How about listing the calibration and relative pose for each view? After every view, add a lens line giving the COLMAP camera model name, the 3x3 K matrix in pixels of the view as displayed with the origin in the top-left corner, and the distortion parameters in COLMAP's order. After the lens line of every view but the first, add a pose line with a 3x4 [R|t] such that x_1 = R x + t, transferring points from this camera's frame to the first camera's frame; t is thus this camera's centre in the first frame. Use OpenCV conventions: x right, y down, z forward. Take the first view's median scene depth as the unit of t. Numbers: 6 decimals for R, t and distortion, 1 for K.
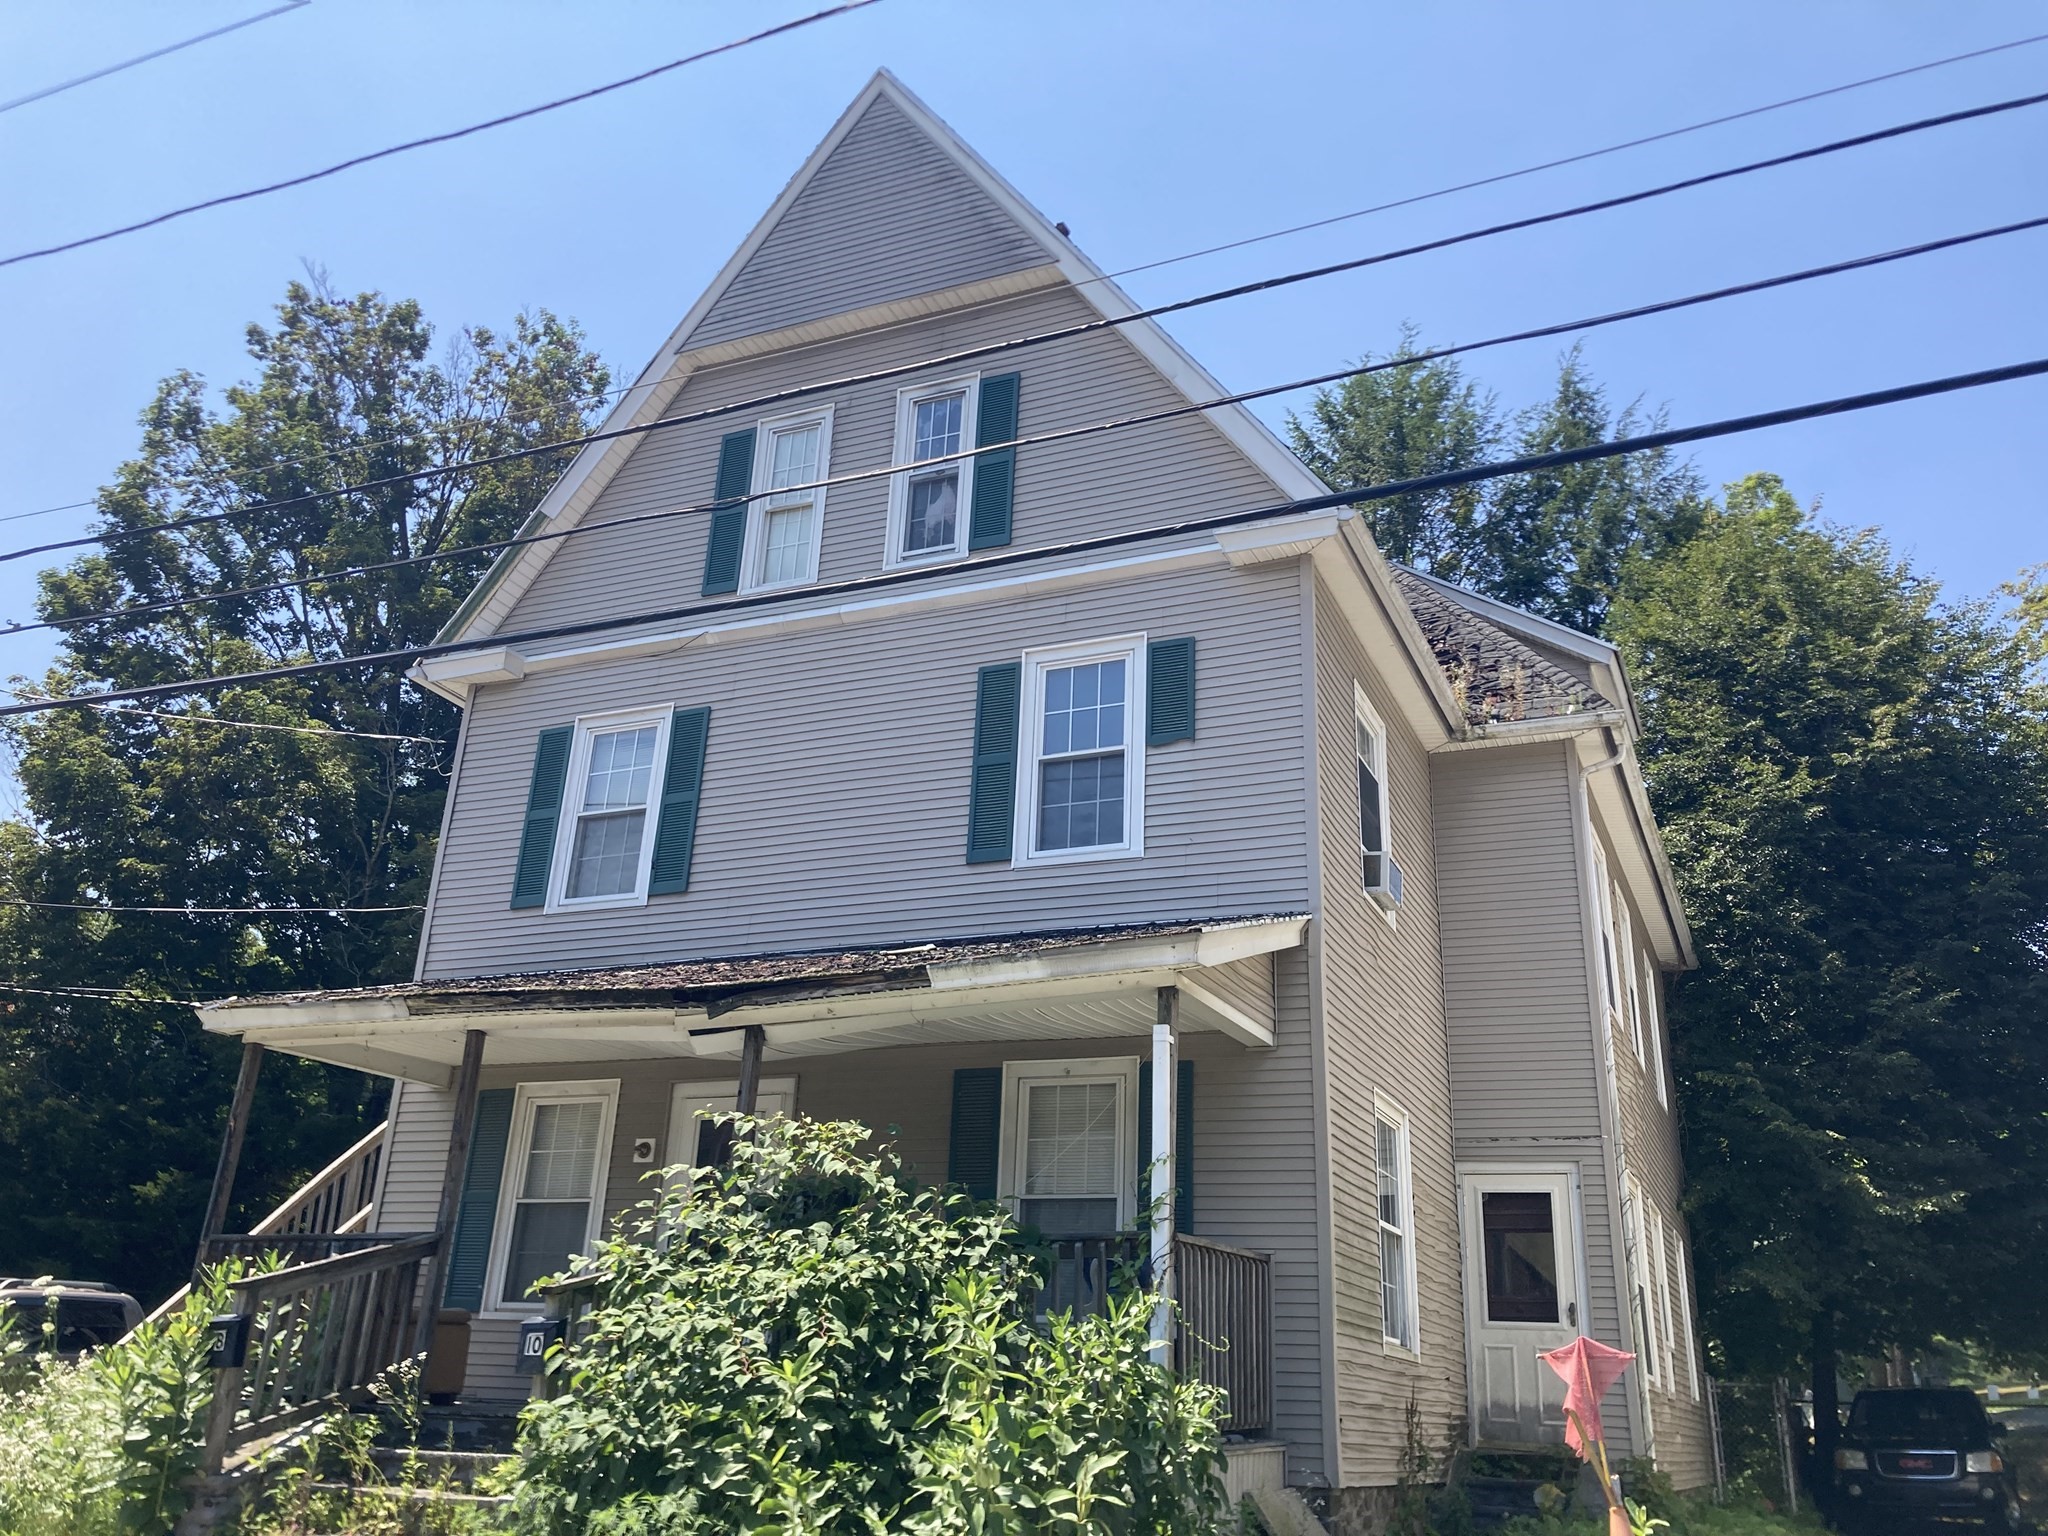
lens RADIAL K [[1632.7, 0, 1028.3], [0, 1632.7, 768.2], [0, 0, 1]] dist [0.005393, -0.178944]
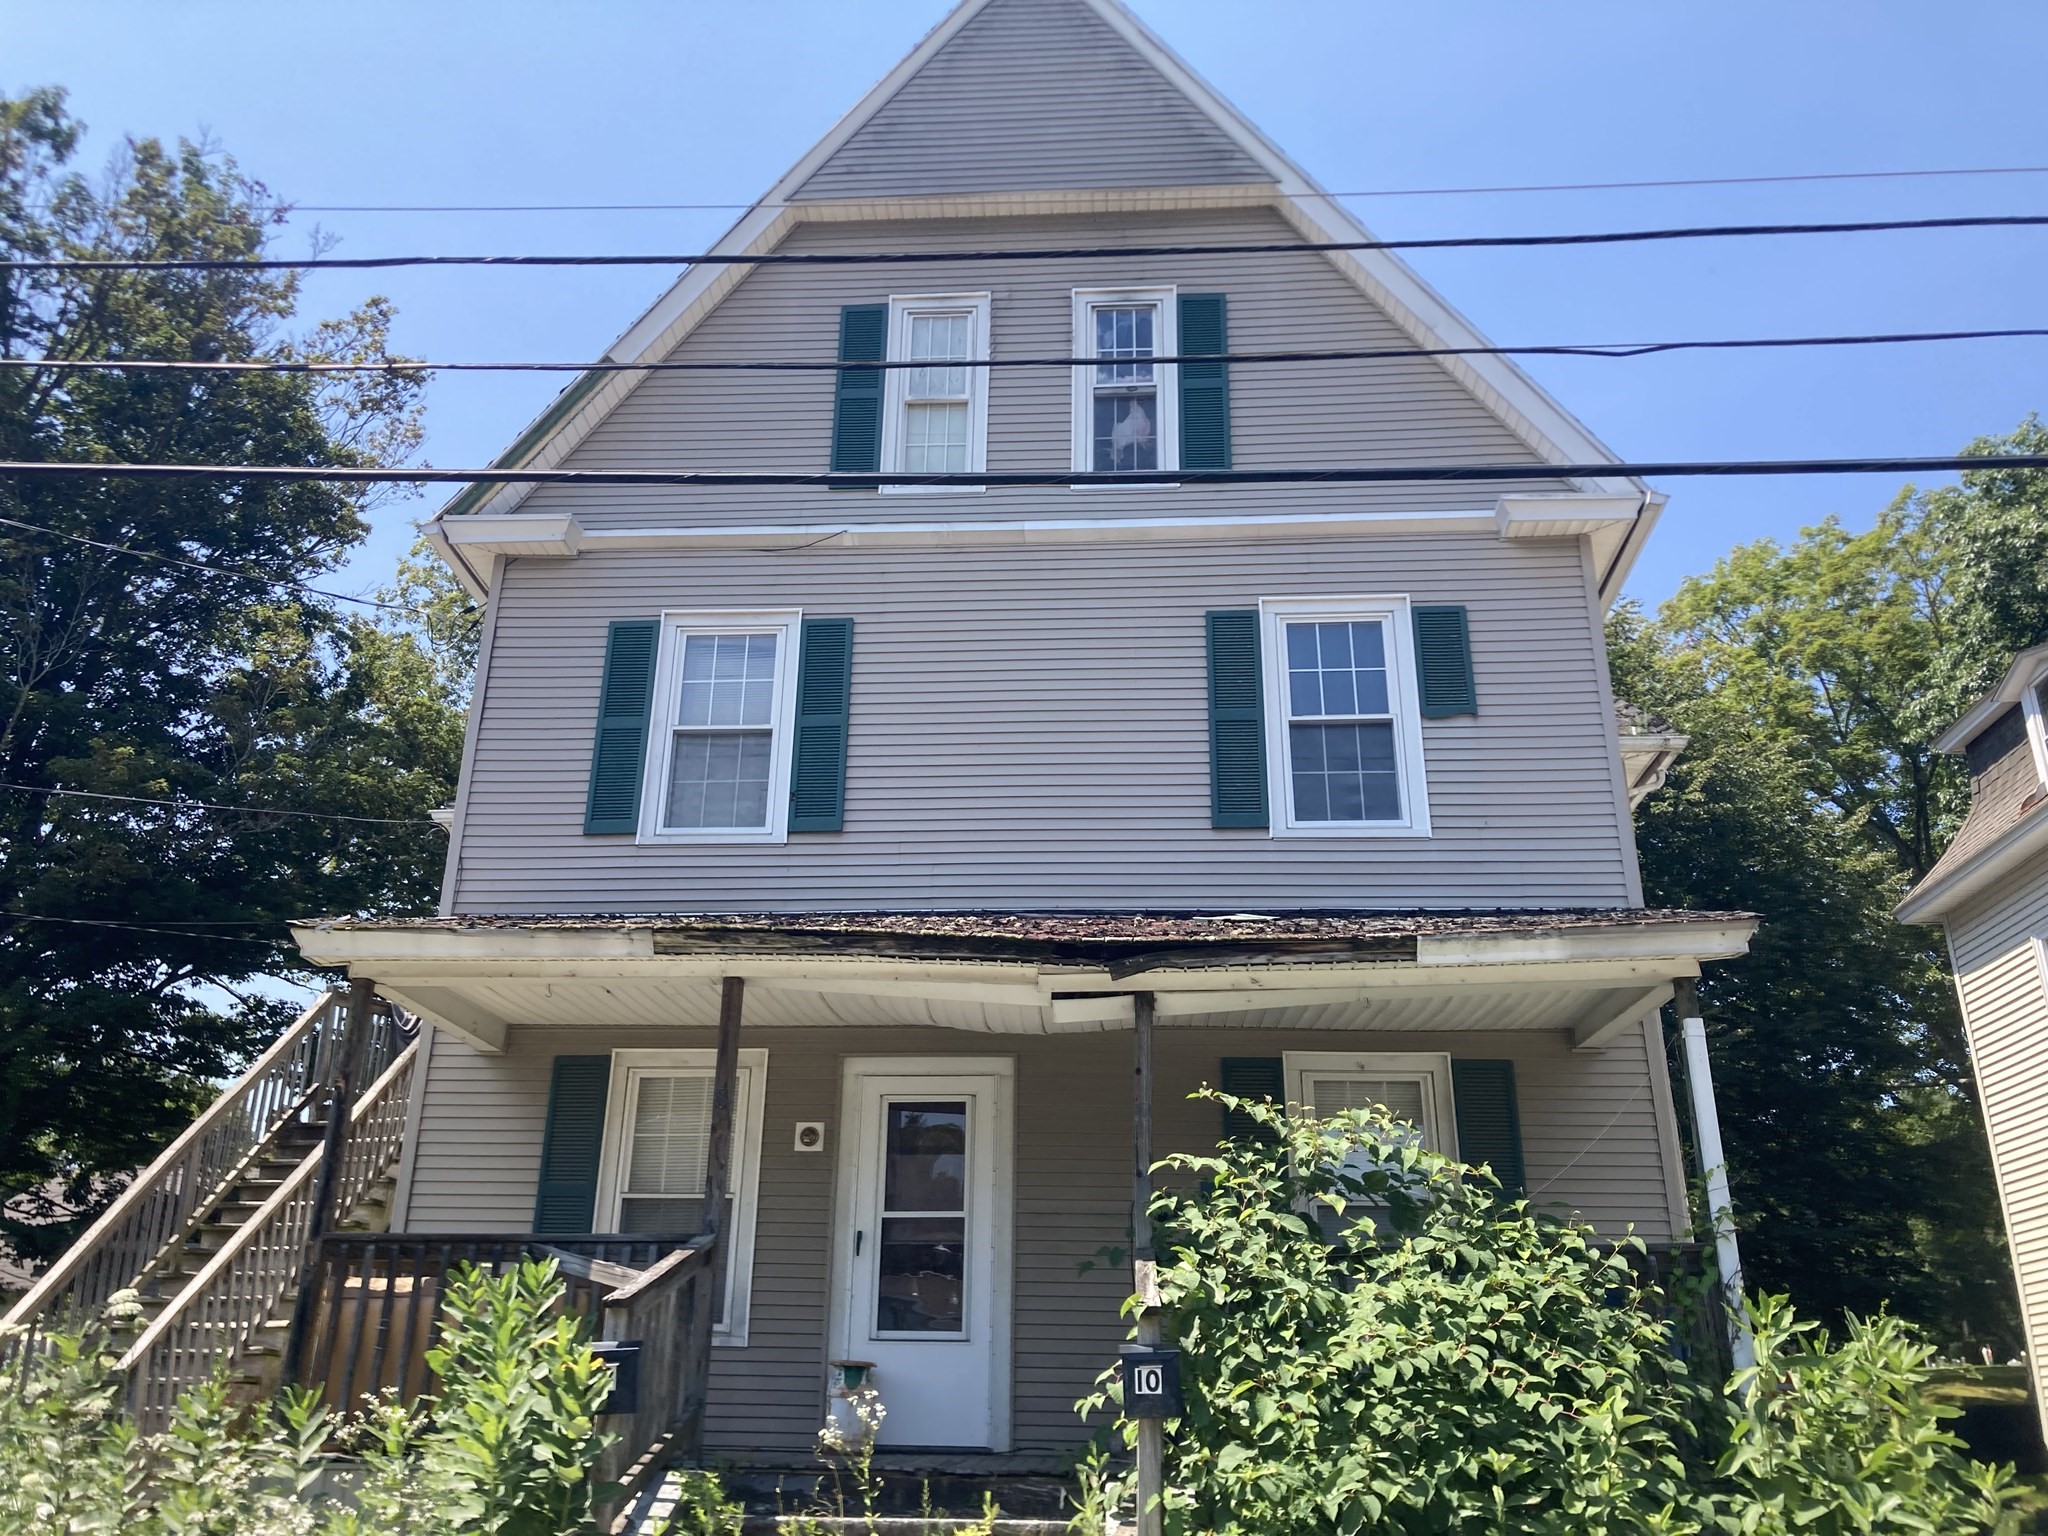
lens RADIAL K [[1691.2, 0, 1023.8], [0, 1691.2, 766.3], [0, 0, 1]] dist [-0.011305, -0.004414]
pose [[0.955355, 0.100410, 0.277876, -0.372662], [-0.100741, 0.994826, -0.013124, 0.045088], [-0.277756, -0.015455, 0.960527, 0.135492]]
